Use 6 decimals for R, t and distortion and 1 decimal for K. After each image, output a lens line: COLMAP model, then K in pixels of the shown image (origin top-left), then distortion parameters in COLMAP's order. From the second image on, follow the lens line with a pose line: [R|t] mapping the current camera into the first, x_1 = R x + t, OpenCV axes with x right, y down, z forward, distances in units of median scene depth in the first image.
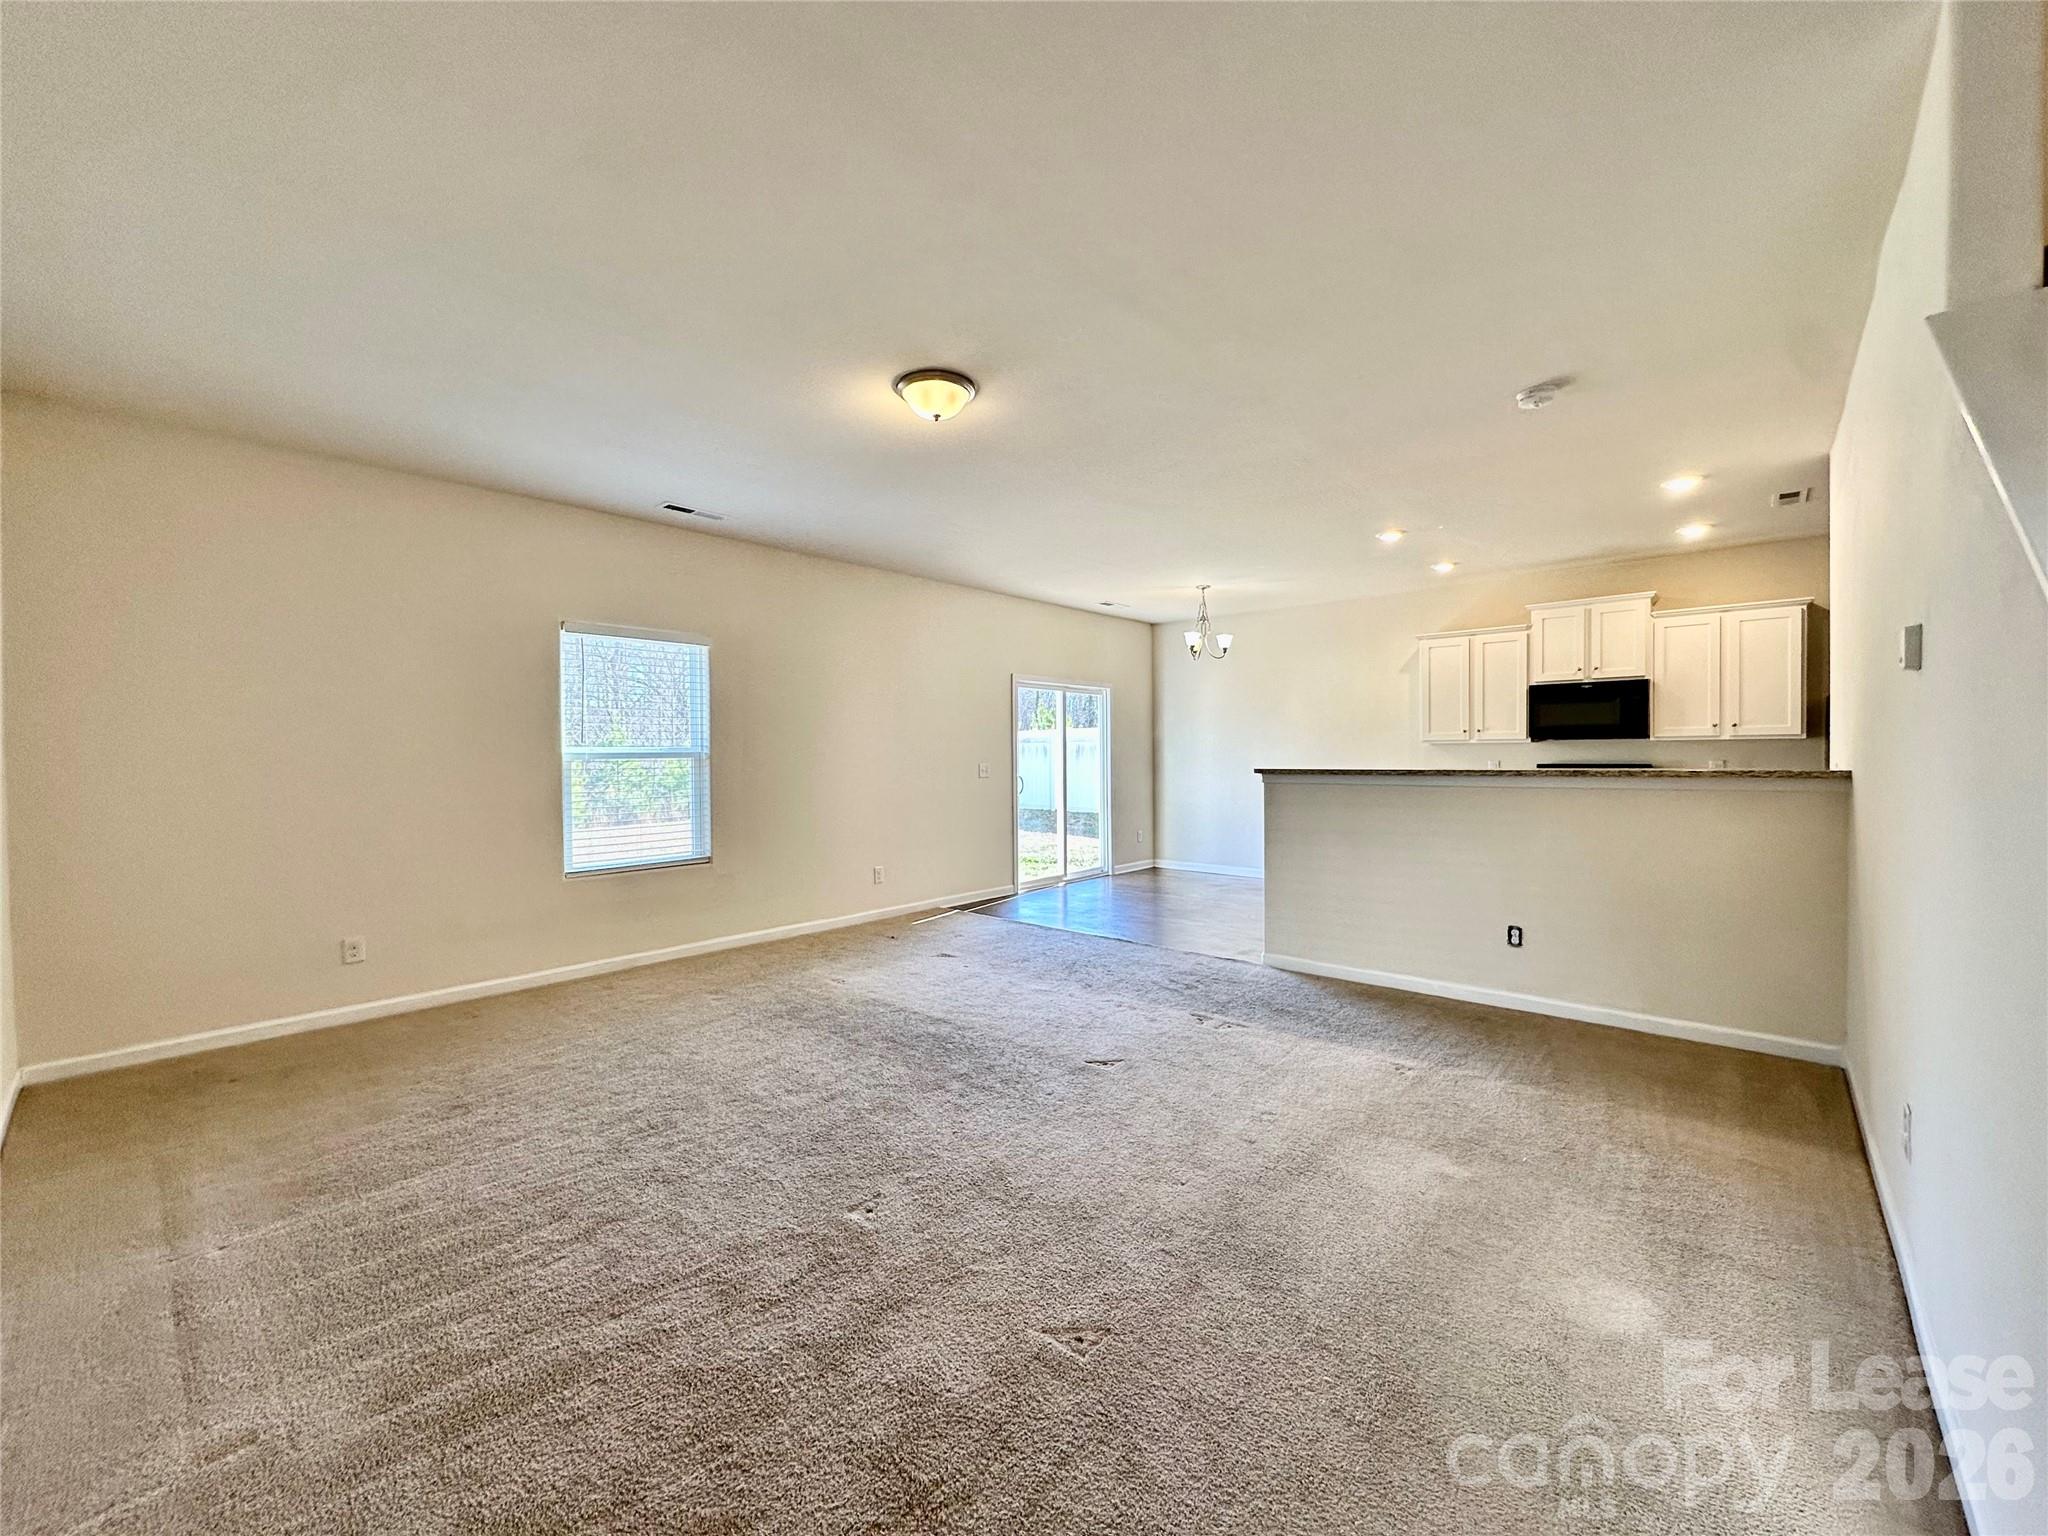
lens RADIAL K [[829.3, 0, 1024.0], [0, 829.3, 768.0], [0, 0, 1]] dist [-0.009069, 0.000028]
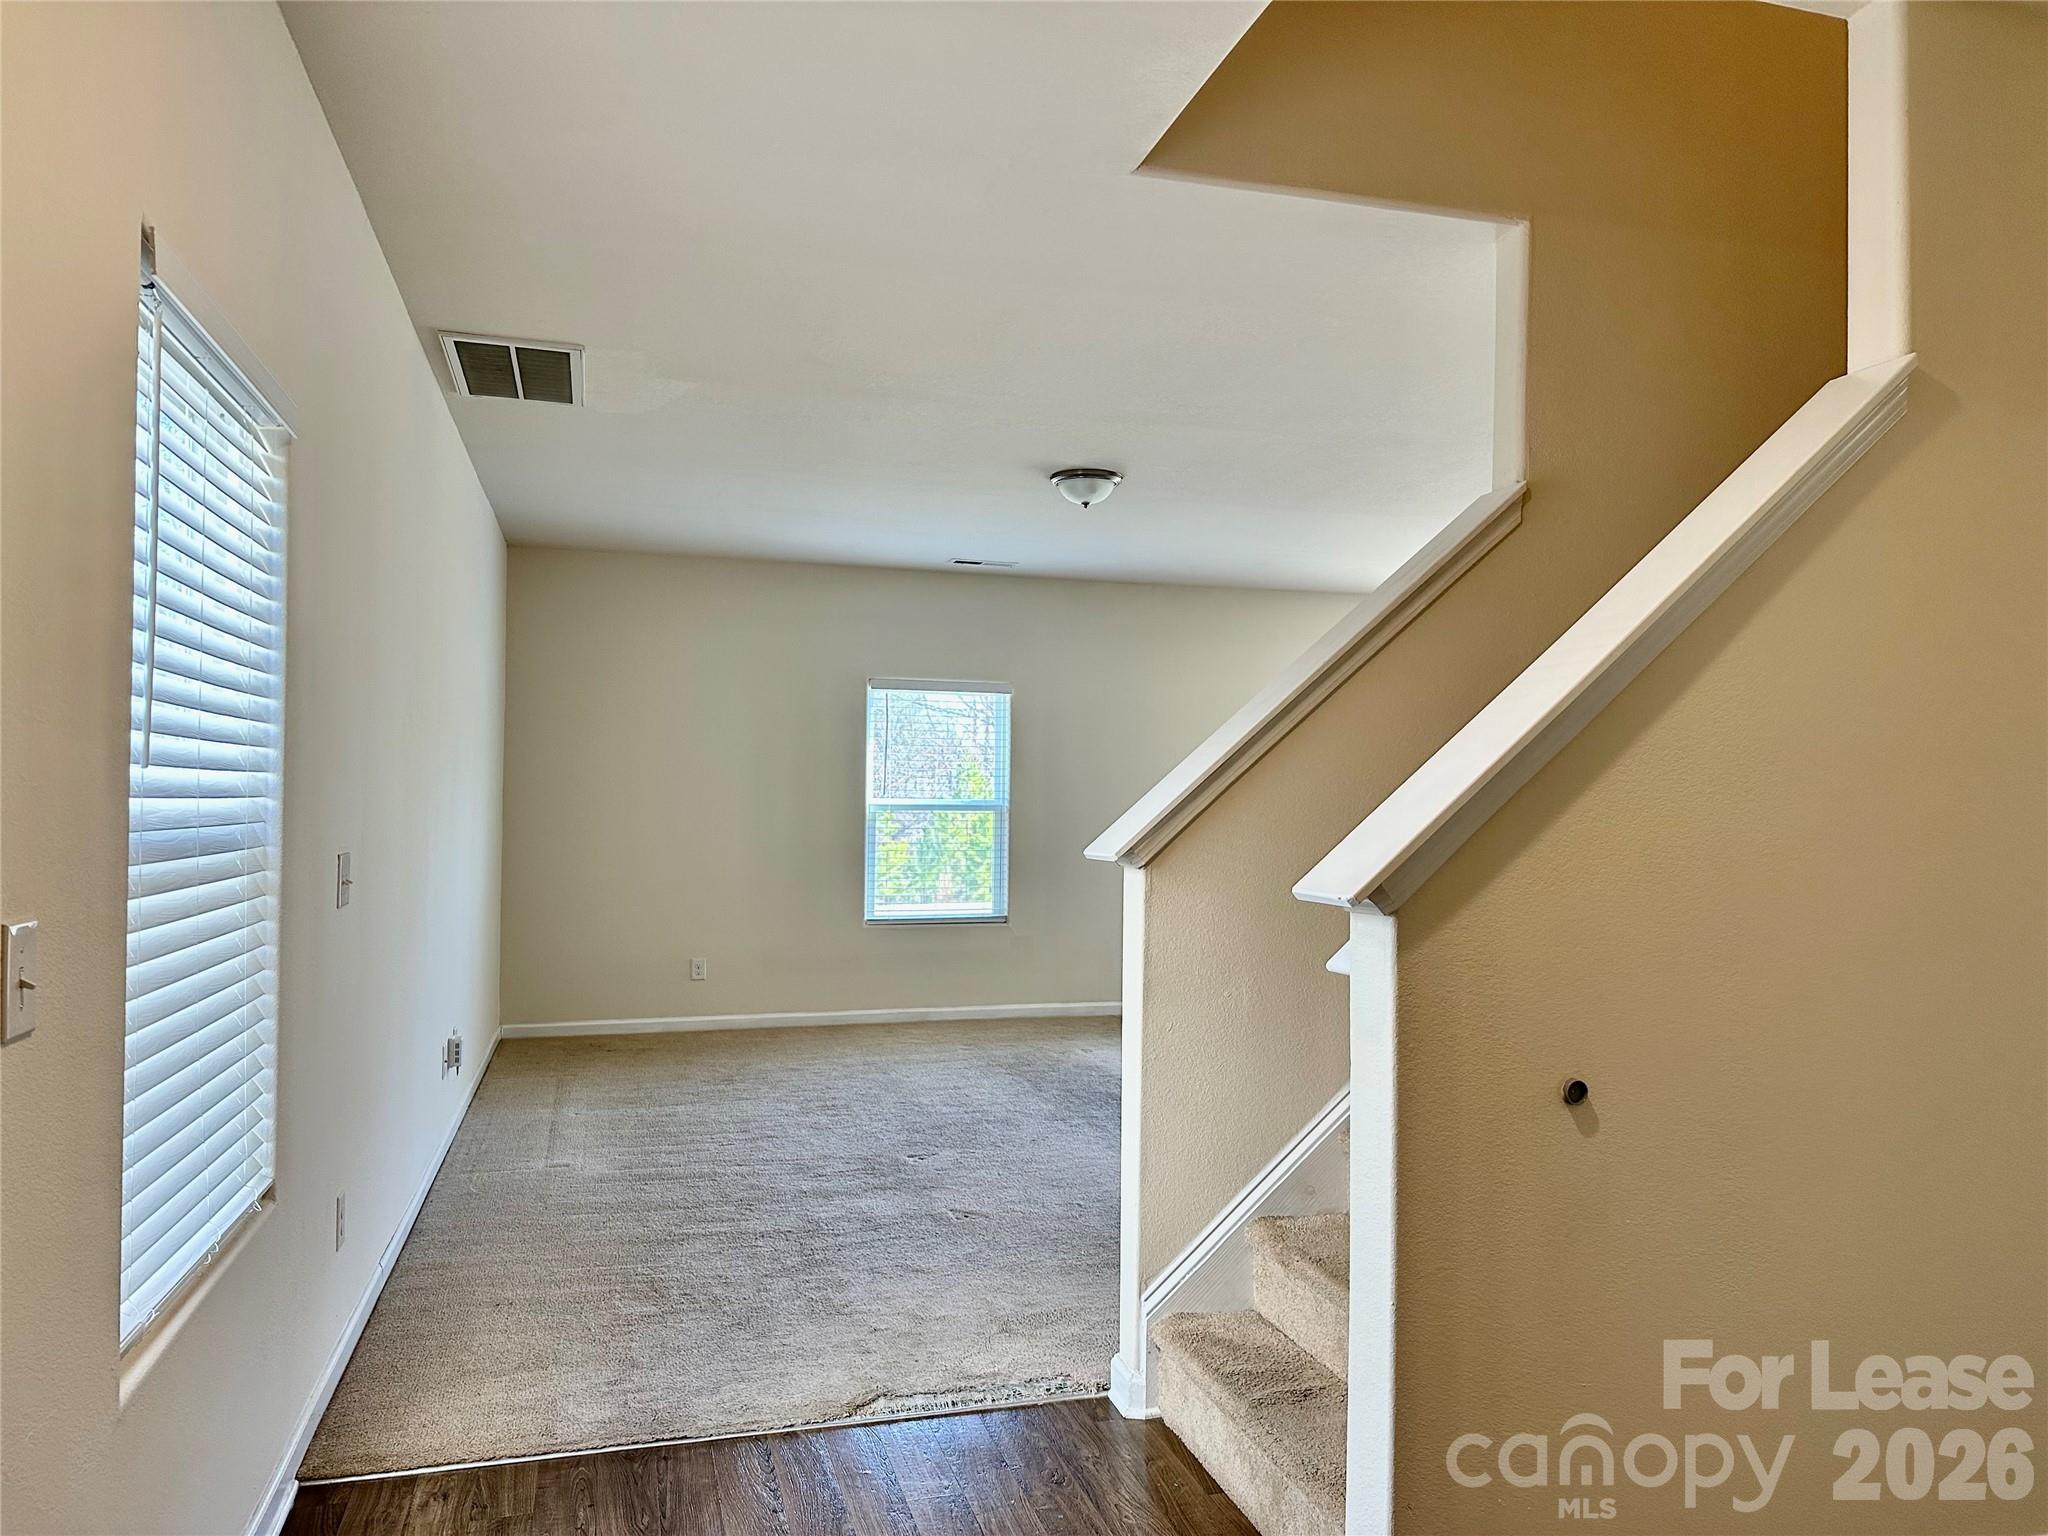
lens RADIAL K [[1407.2, 0, 1024.0], [0, 1407.2, 768.0], [0, 0, 1]] dist [0.001022, 0.000121]
pose [[0.853904, 0.007170, -0.520381, 0.544250], [-0.028507, 0.999048, -0.033013, -0.010673], [0.519649, 0.043024, 0.853296, -0.420764]]
